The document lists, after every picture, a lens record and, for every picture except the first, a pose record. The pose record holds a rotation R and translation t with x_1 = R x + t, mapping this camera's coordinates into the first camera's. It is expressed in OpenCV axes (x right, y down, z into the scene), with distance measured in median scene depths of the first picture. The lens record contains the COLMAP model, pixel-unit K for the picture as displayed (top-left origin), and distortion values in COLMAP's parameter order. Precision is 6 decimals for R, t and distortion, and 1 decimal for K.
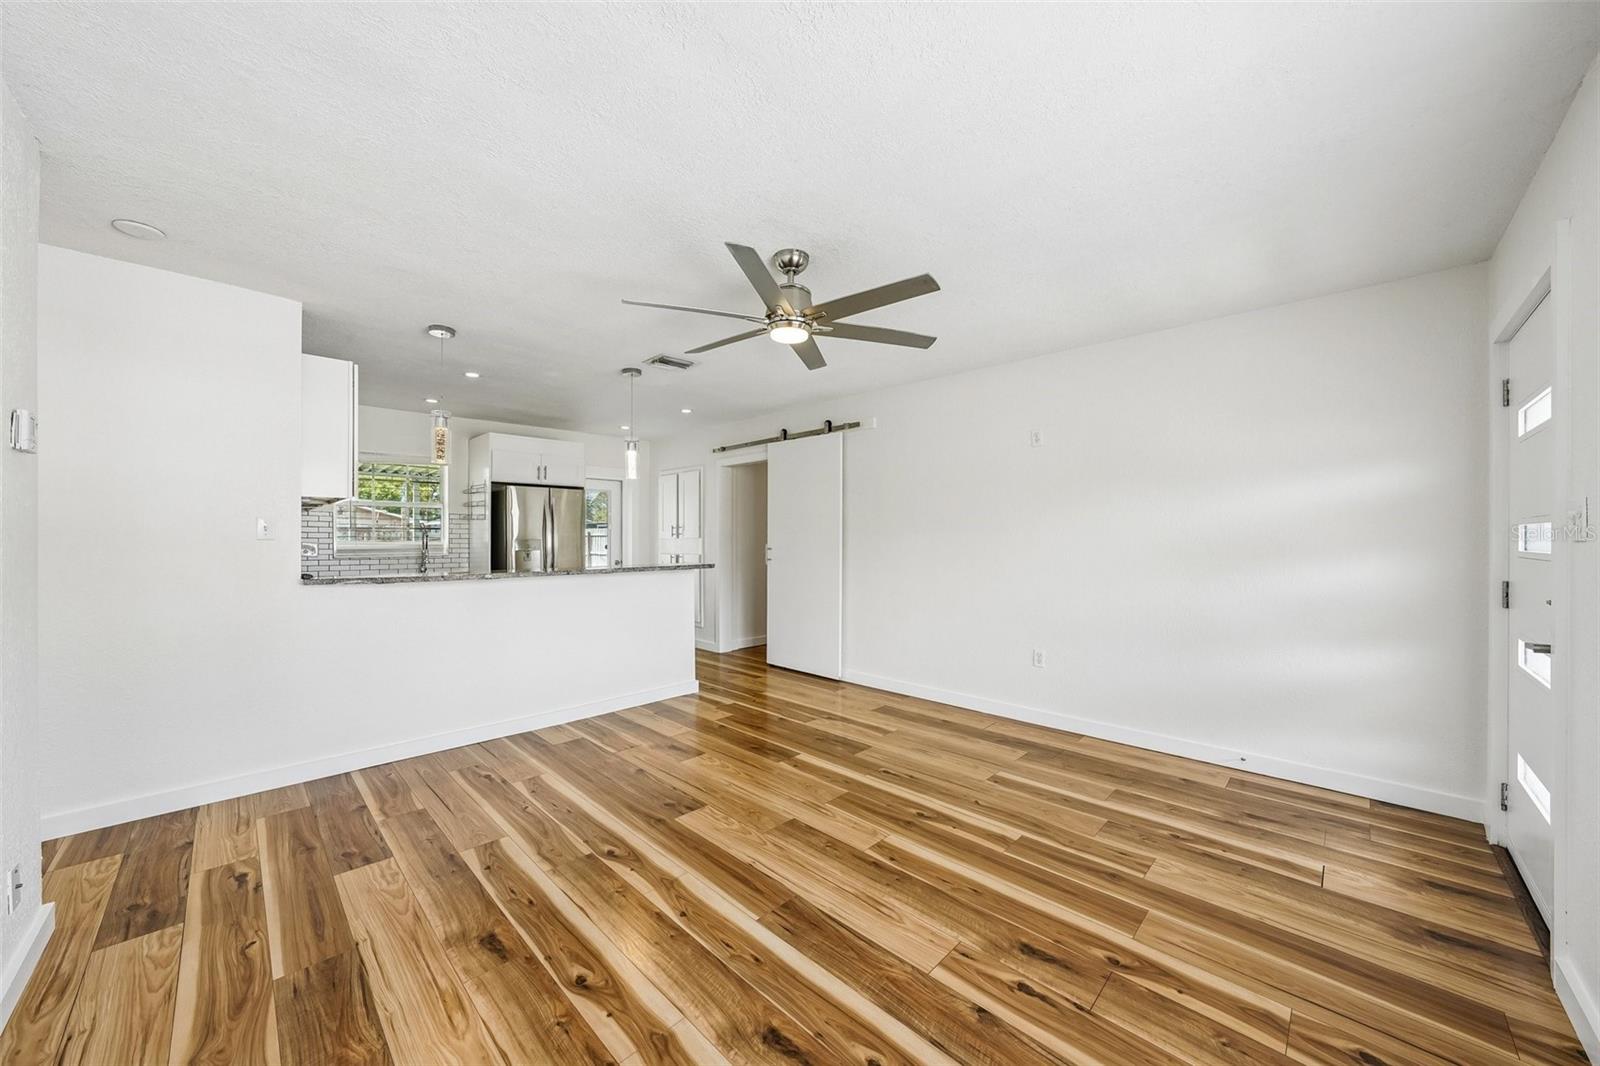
lens RADIAL K [[574.5, 0, 790.6], [0, 574.5, 538.2], [0, 0, 1]] dist [-0.016292, 0.000191]
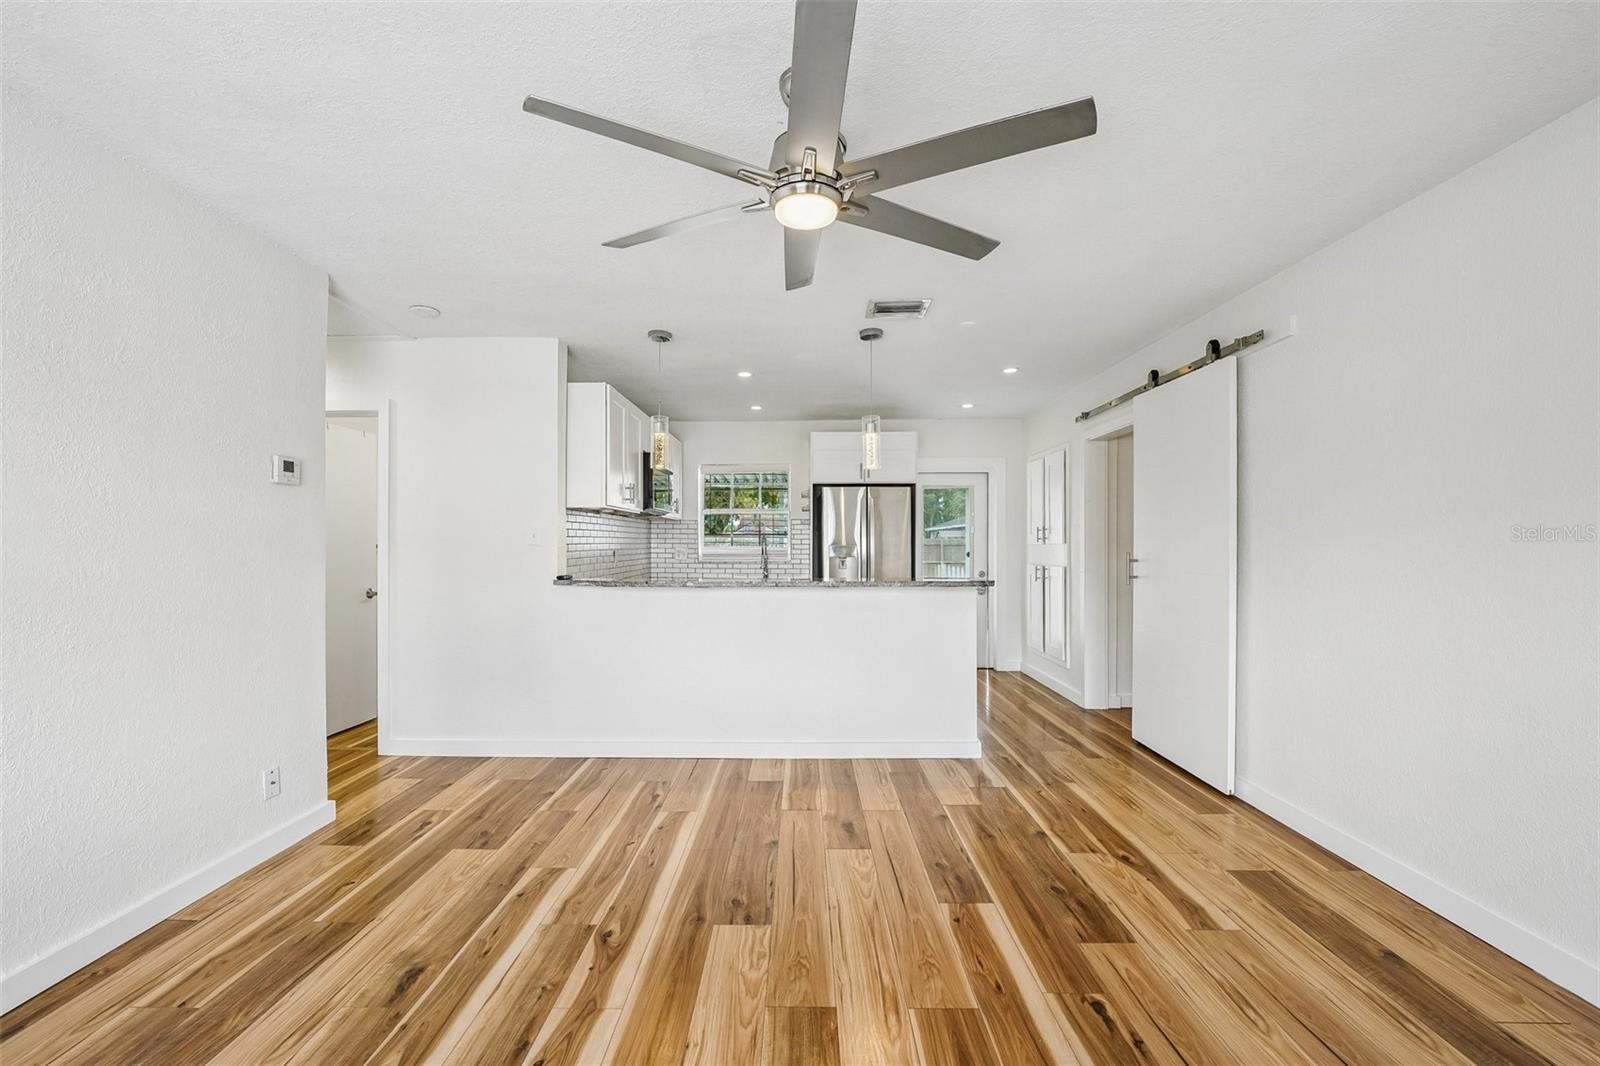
lens RADIAL K [[644.2, 0, 795.0], [0, 644.2, 541.9], [0, 0, 1]] dist [-0.011219, 0.000278]
pose [[0.699489, -0.001595, -0.714642, 0.390499], [-0.000500, 0.999996, -0.002721, -0.000586], [0.714643, 0.002260, 0.699485, 0.419964]]
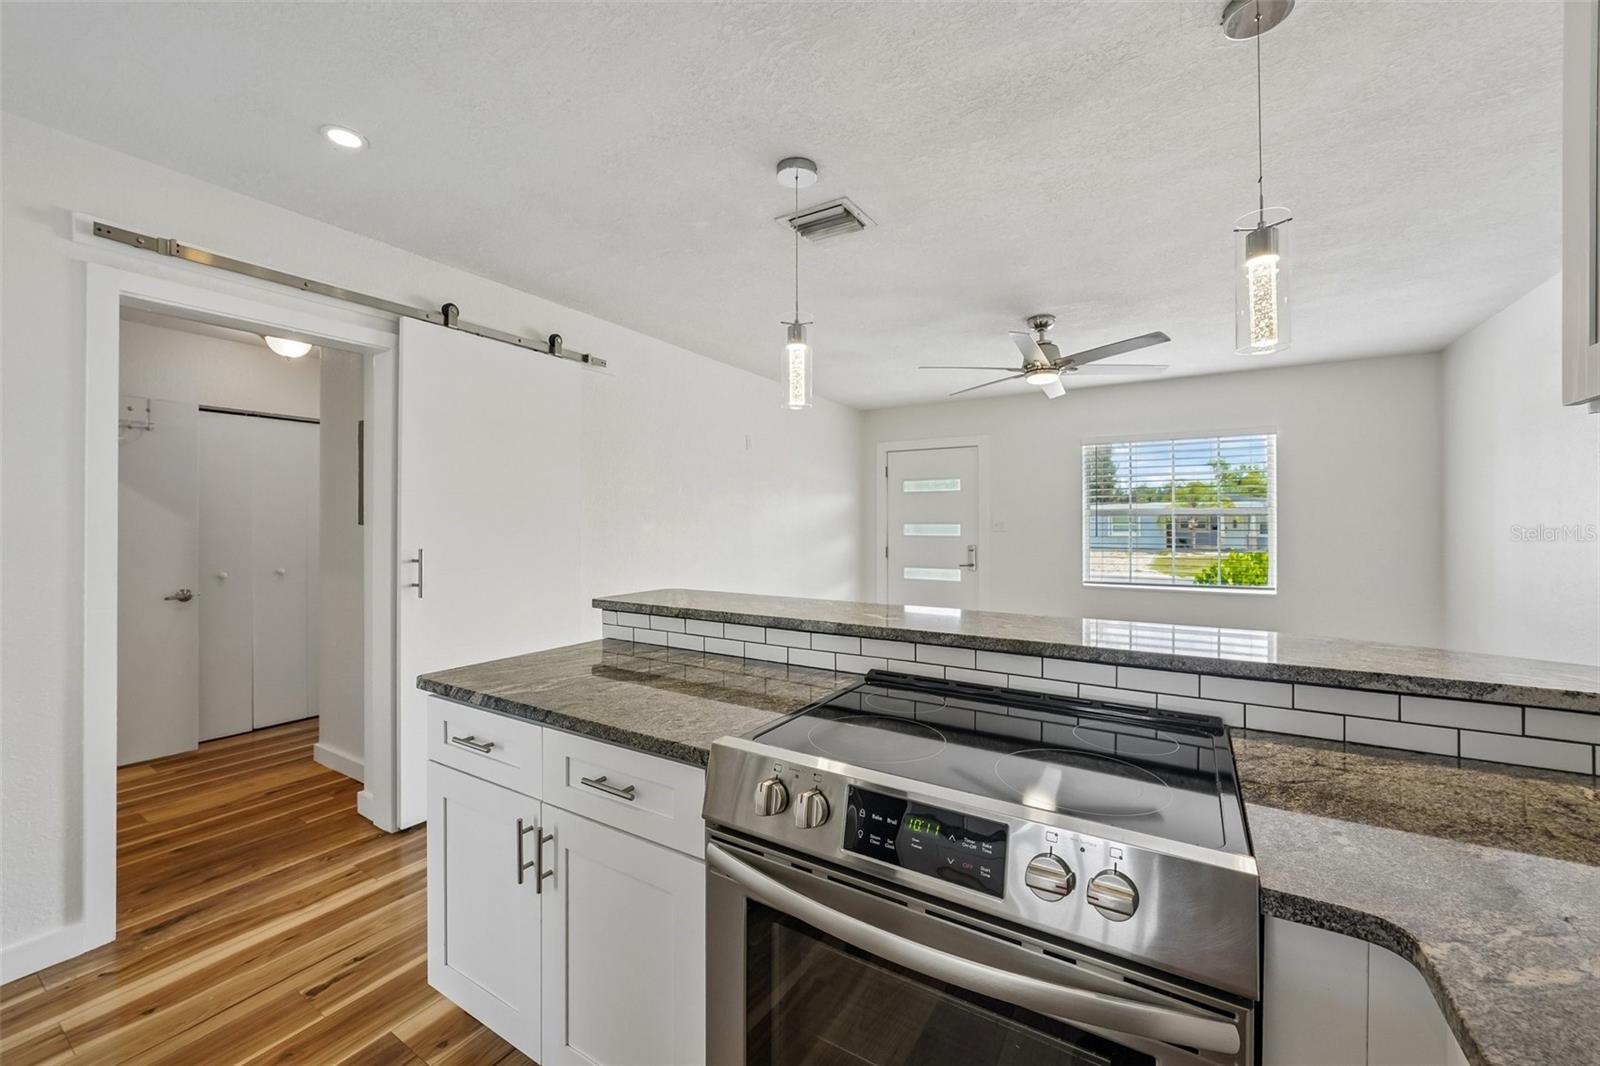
lens RADIAL K [[629.9, 0, 789.6], [0, 629.9, 523.3], [0, 0, 1]] dist [-0.014986, 0.000137]
pose [[-0.218558, 0.002986, 0.975819, -1.041560], [0.000897, 0.999996, -0.002859, -0.016422], [-0.975824, 0.000250, -0.218560, 1.533332]]
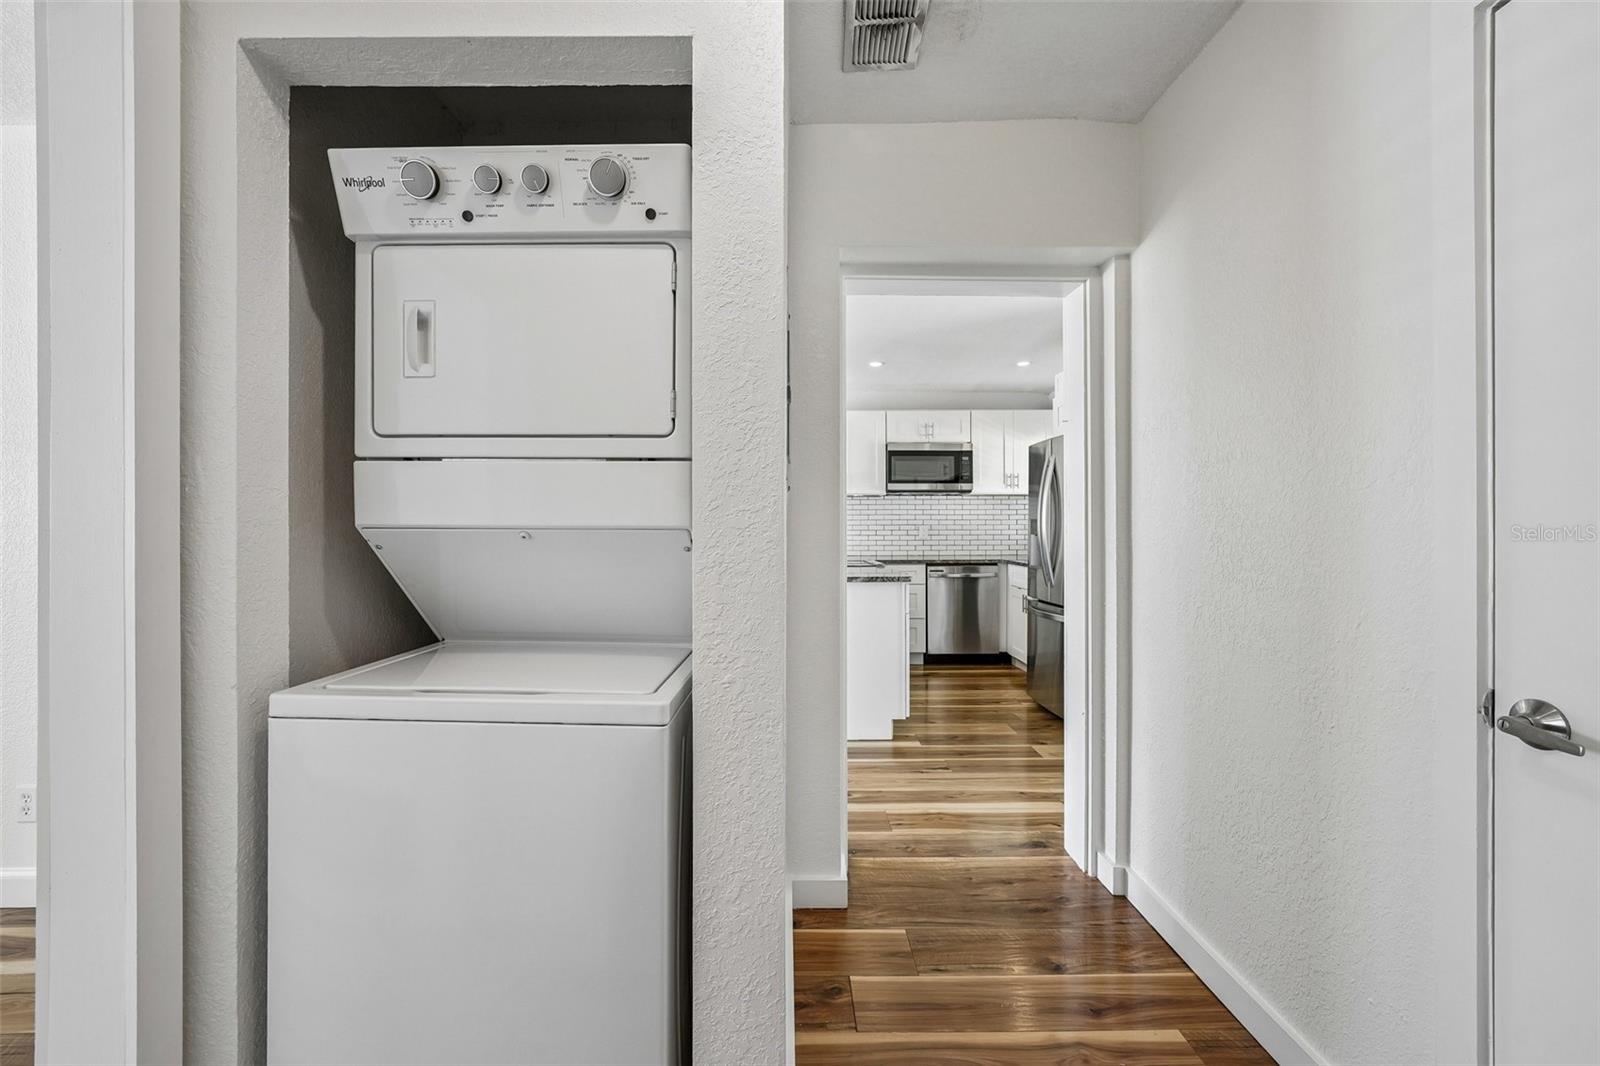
lens RADIAL K [[629.9, 0, 789.6], [0, 629.9, 523.3], [0, 0, 1]] dist [-0.014986, 0.000137]
pose [[-0.703160, -0.000835, -0.711031, 0.536157], [0.000657, 0.999998, -0.001824, 0.014361], [0.711031, -0.001750, -0.703159, 2.385116]]
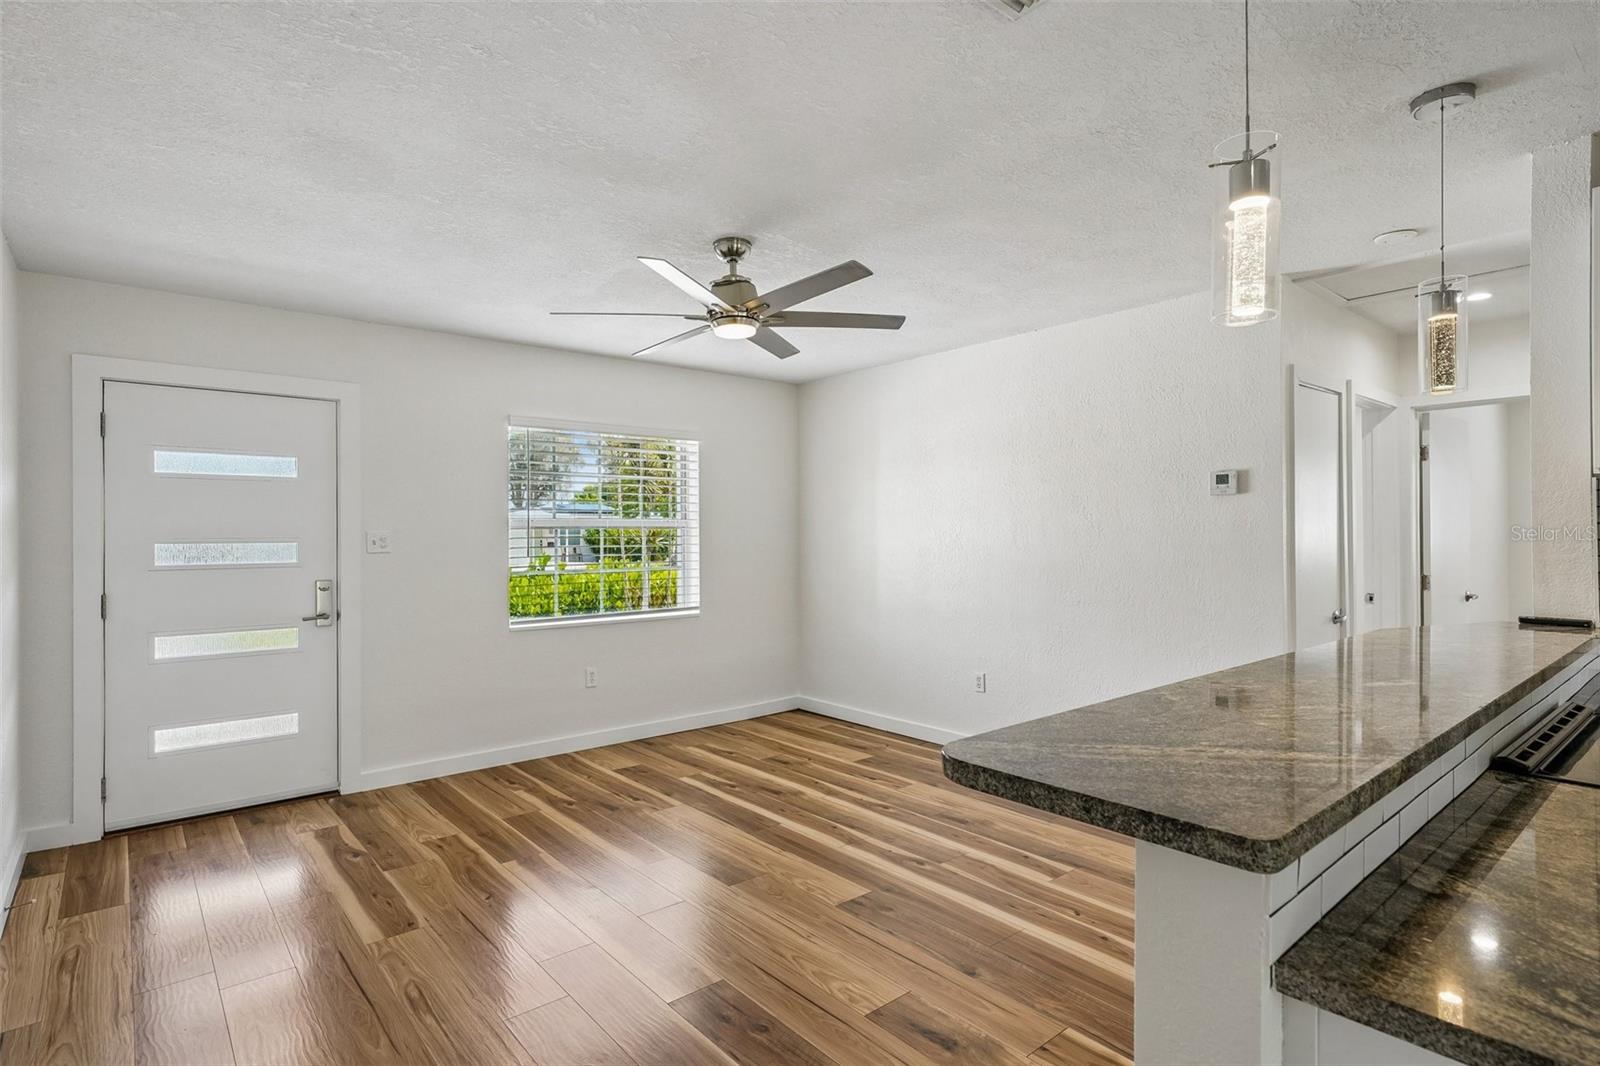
lens RADIAL K [[807.1, 0, 788.9], [0, 807.1, 531.5], [0, 0, 1]] dist [0.002806, 0.001644]
pose [[-0.995651, 0.007712, 0.092844, -0.166742], [0.007440, 0.999967, -0.003278, -0.025051], [-0.092866, -0.002573, -0.995675, 1.849972]]
